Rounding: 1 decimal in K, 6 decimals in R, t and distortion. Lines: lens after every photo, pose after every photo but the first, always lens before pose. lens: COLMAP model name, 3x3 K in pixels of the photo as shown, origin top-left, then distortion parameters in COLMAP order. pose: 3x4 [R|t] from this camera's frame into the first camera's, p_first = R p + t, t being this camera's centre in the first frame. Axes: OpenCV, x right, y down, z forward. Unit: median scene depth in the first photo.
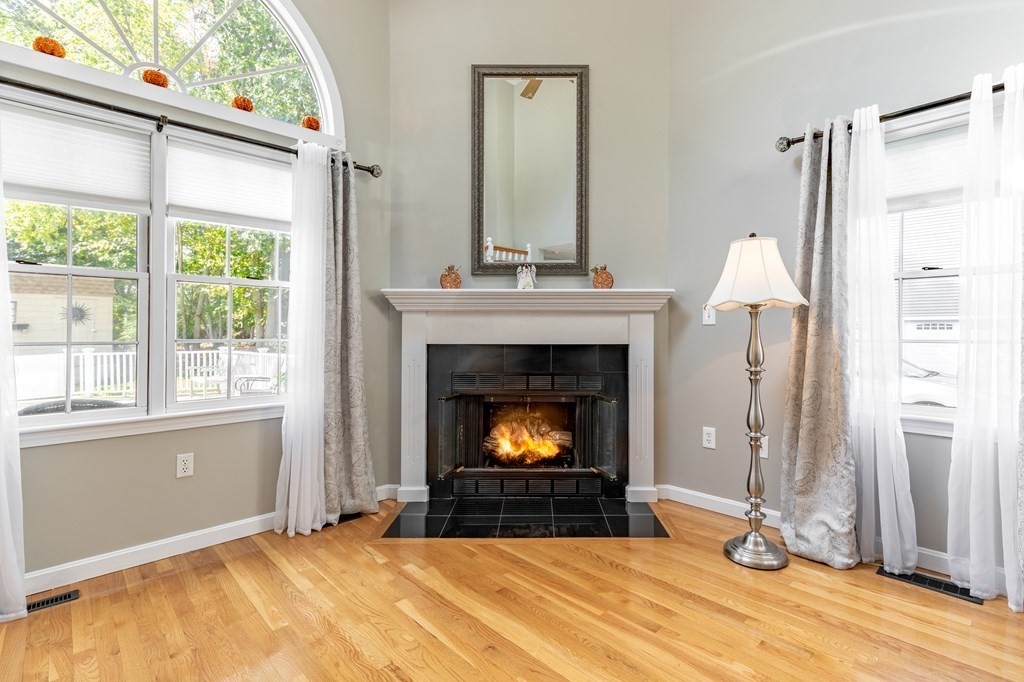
lens RADIAL K [[476.7, 0, 531.3], [0, 476.7, 330.1], [0, 0, 1]] dist [0.000242, 0.000202]
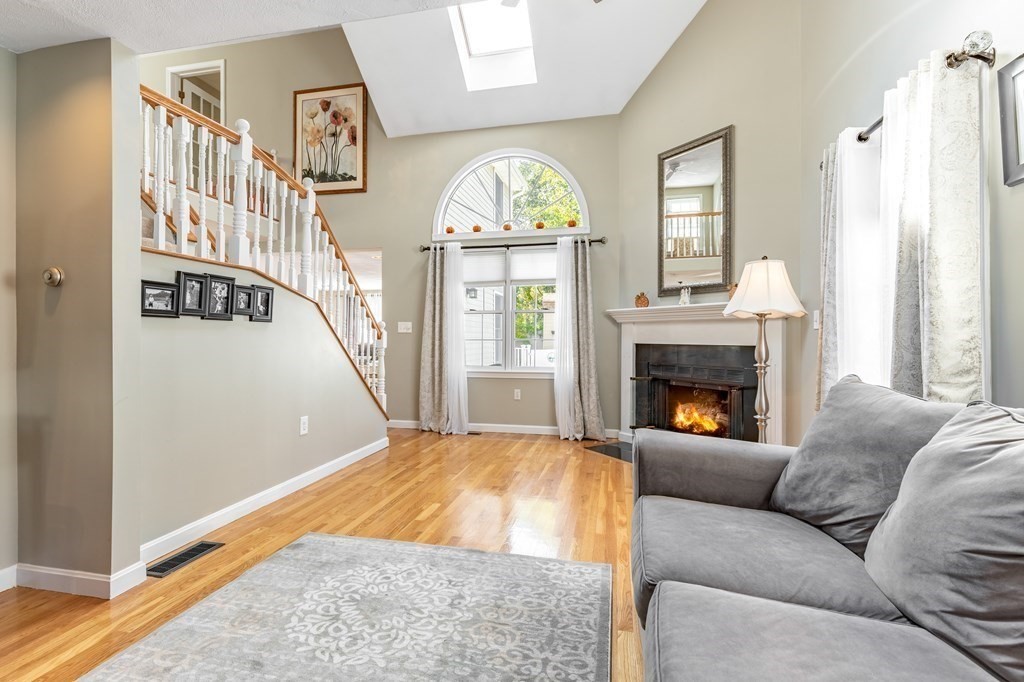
lens RADIAL K [[469.2, 0, 510.9], [0, 469.2, 332.9], [0, 0, 1]] dist [0.002005, 0.000040]
pose [[0.536751, -0.004688, -0.843727, 0.873587], [0.001901, 0.999989, -0.004346, 0.000937], [0.843738, 0.000729, 0.536754, -0.167556]]
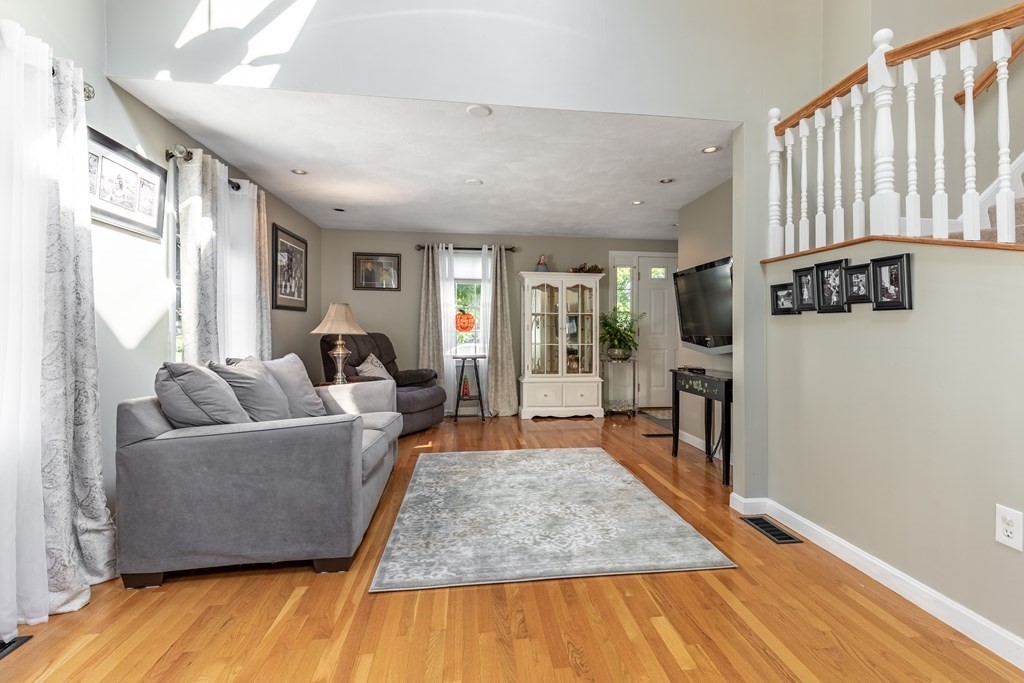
lens RADIAL K [[484.6, 0, 533.1], [0, 484.6, 330.0], [0, 0, 1]] dist [0.004036, 0.000557]
pose [[-0.796825, -0.002648, 0.604204, -0.207403], [-0.005892, 0.999977, -0.003388, 0.005332], [-0.604182, -0.006259, -0.796822, 0.726447]]
